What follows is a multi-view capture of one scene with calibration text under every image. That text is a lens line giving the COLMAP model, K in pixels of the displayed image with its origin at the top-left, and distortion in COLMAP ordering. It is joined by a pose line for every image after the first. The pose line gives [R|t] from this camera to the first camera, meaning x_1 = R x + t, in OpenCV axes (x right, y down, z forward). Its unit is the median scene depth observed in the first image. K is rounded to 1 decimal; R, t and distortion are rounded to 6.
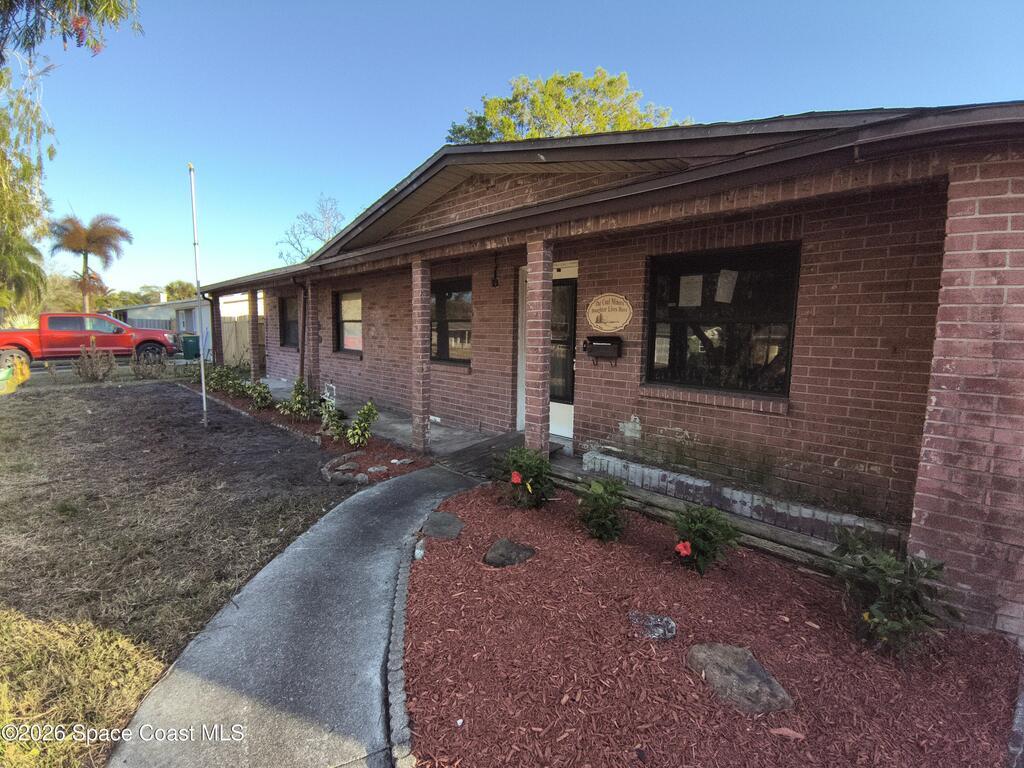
lens RADIAL K [[478.9, 0, 508.8], [0, 478.9, 383.8], [0, 0, 1]] dist [-0.008120, 0.000215]
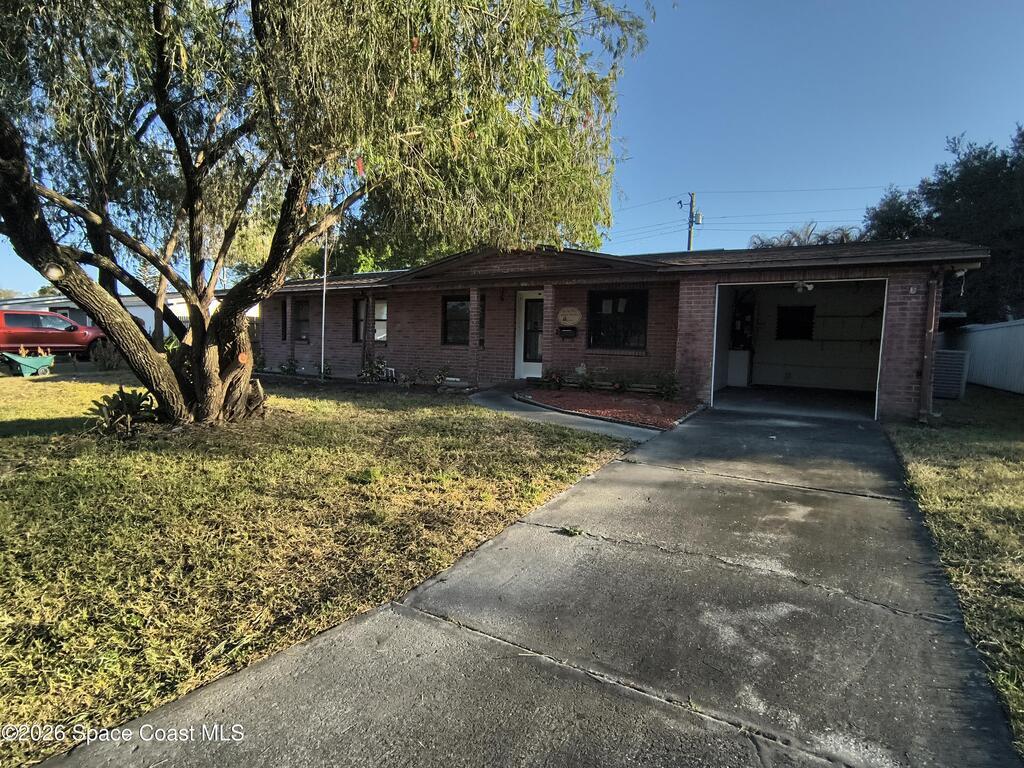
lens RADIAL K [[528.0, 0, 510.4], [0, 528.0, 381.8], [0, 0, 1]] dist [-0.002182, 0.001809]
pose [[0.966622, -0.012926, 0.255882, -0.679070], [0.021082, 0.999352, -0.029157, 0.215968], [-0.255340, 0.033578, 0.966268, -1.241507]]
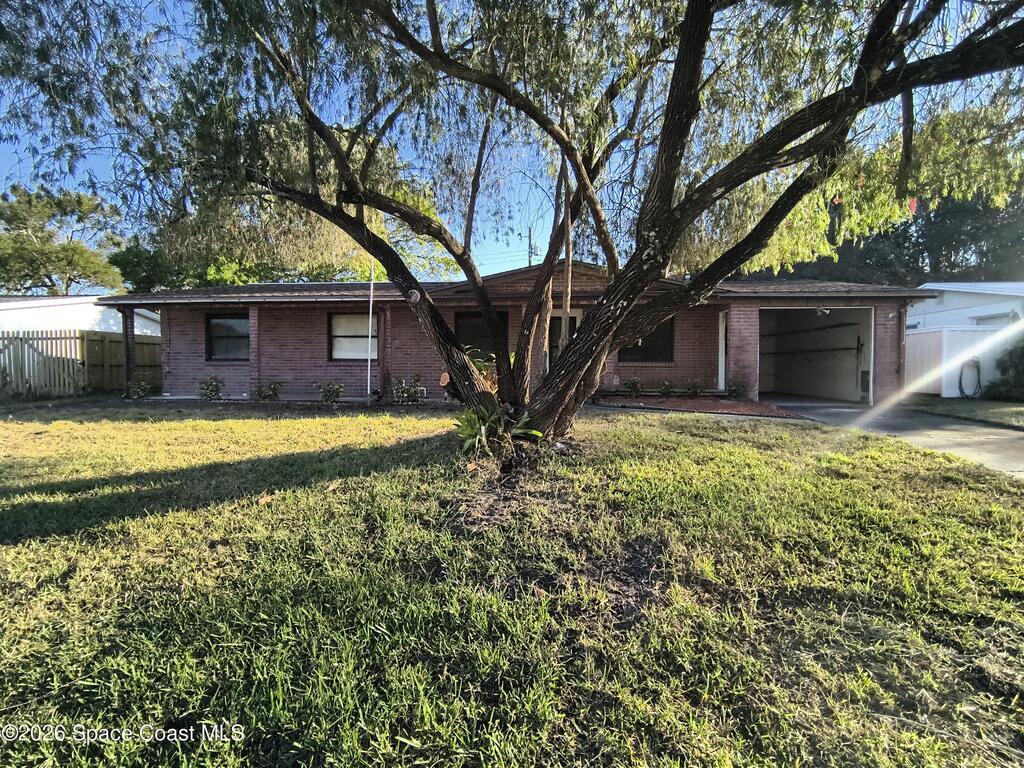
lens RADIAL K [[528.0, 0, 510.4], [0, 528.0, 381.8], [0, 0, 1]] dist [-0.002182, 0.001809]
pose [[0.747010, -0.030524, 0.664112, -1.937412], [0.083305, 0.995370, -0.047954, 0.185907], [-0.659573, 0.091146, 0.746094, -0.641089]]
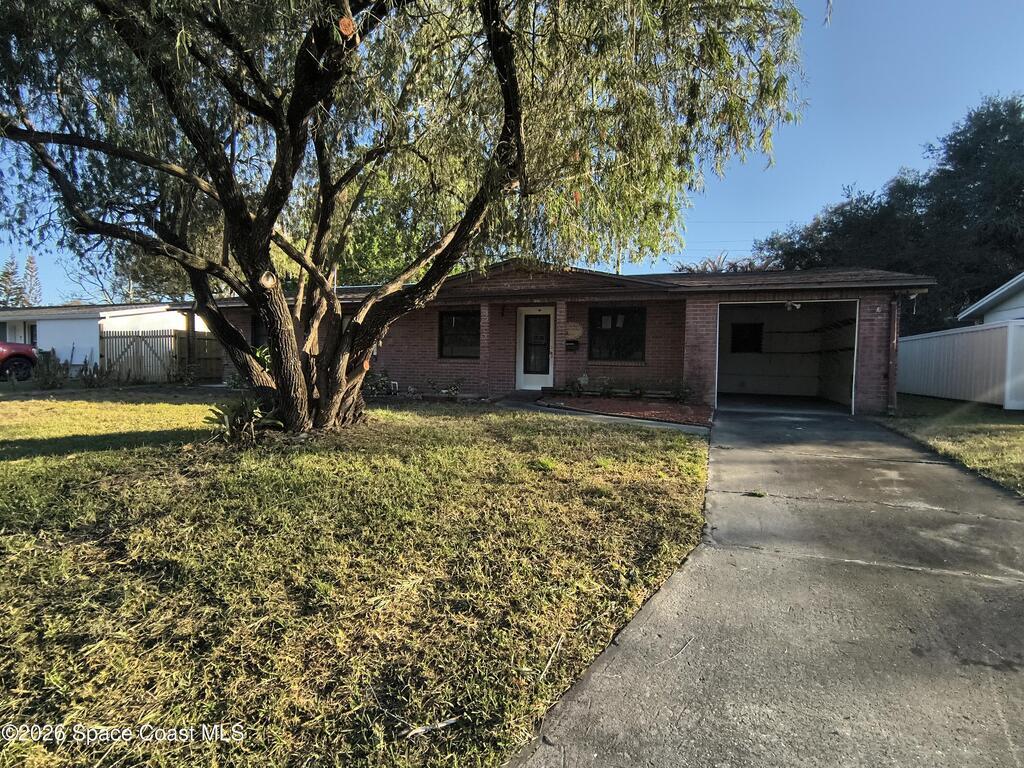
lens RADIAL K [[528.0, 0, 510.4], [0, 528.0, 381.8], [0, 0, 1]] dist [-0.002182, 0.001809]
pose [[0.905351, -0.016416, 0.424346, -1.195831], [0.045320, 0.997281, -0.058109, 0.242990], [-0.422238, 0.071840, 0.903634, -1.212728]]
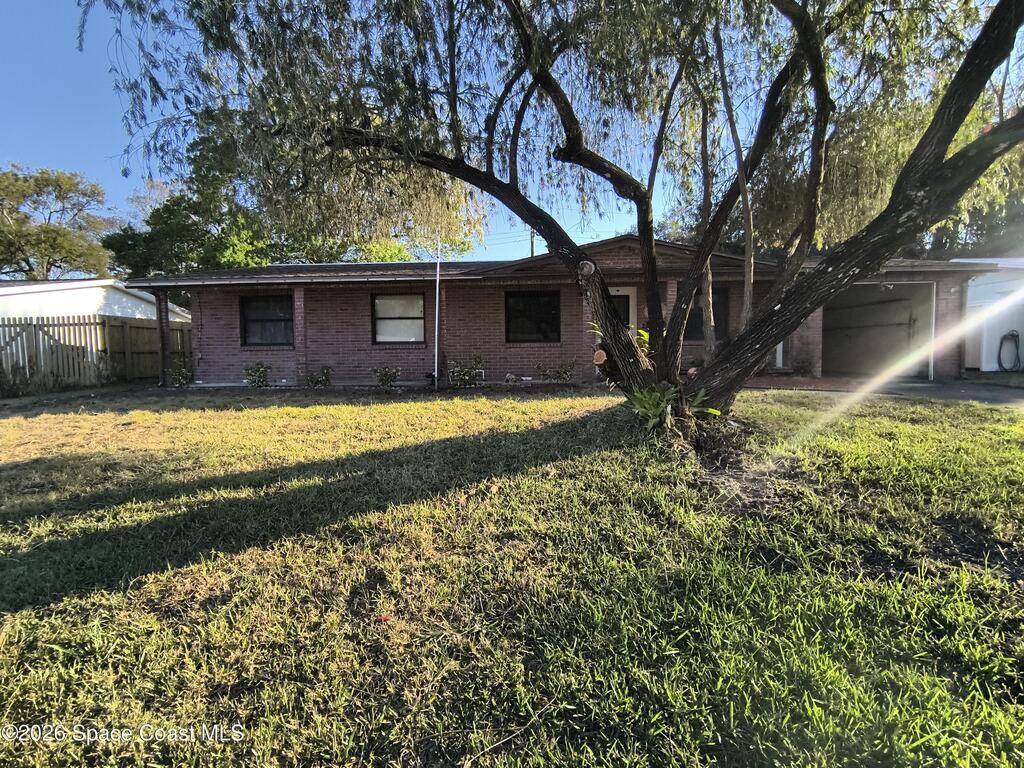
lens RADIAL K [[528.0, 0, 510.4], [0, 528.0, 381.8], [0, 0, 1]] dist [-0.002182, 0.001809]
pose [[0.713533, -0.064567, 0.697640, -2.189704], [0.102245, 0.994681, -0.012516, 0.157050], [-0.693121, 0.080261, 0.716339, -0.318873]]
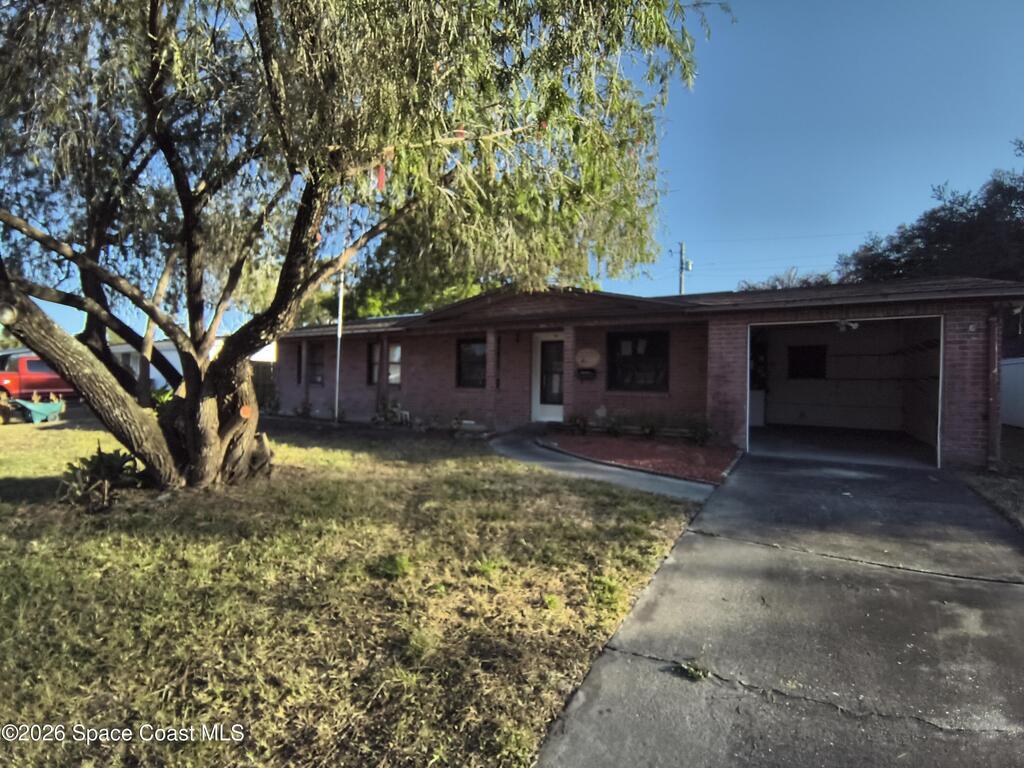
lens RADIAL K [[481.9, 0, 512.0], [0, 481.9, 384.0], [0, 0, 1]] dist [0.010791, -0.000428]
pose [[0.964727, -0.005212, 0.263201, -0.702795], [0.031541, 0.994890, -0.095908, 0.166481], [-0.261356, 0.100826, 0.959962, -0.979669]]
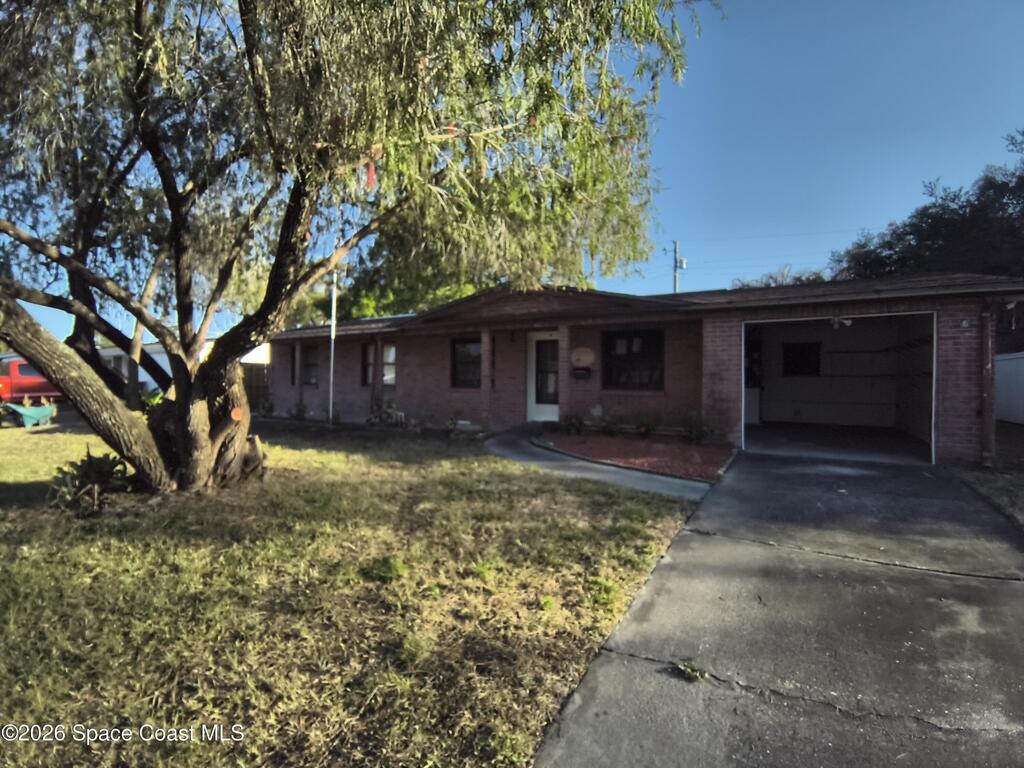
lens RADIAL K [[483.1, 0, 510.1], [0, 483.1, 382.7], [0, 0, 1]] dist [0.008067, 0.000423]
pose [[0.963127, -0.013025, 0.268732, -0.699130], [0.040843, 0.994330, -0.098186, 0.166740], [-0.265929, 0.105541, 0.958198, -0.976195]]
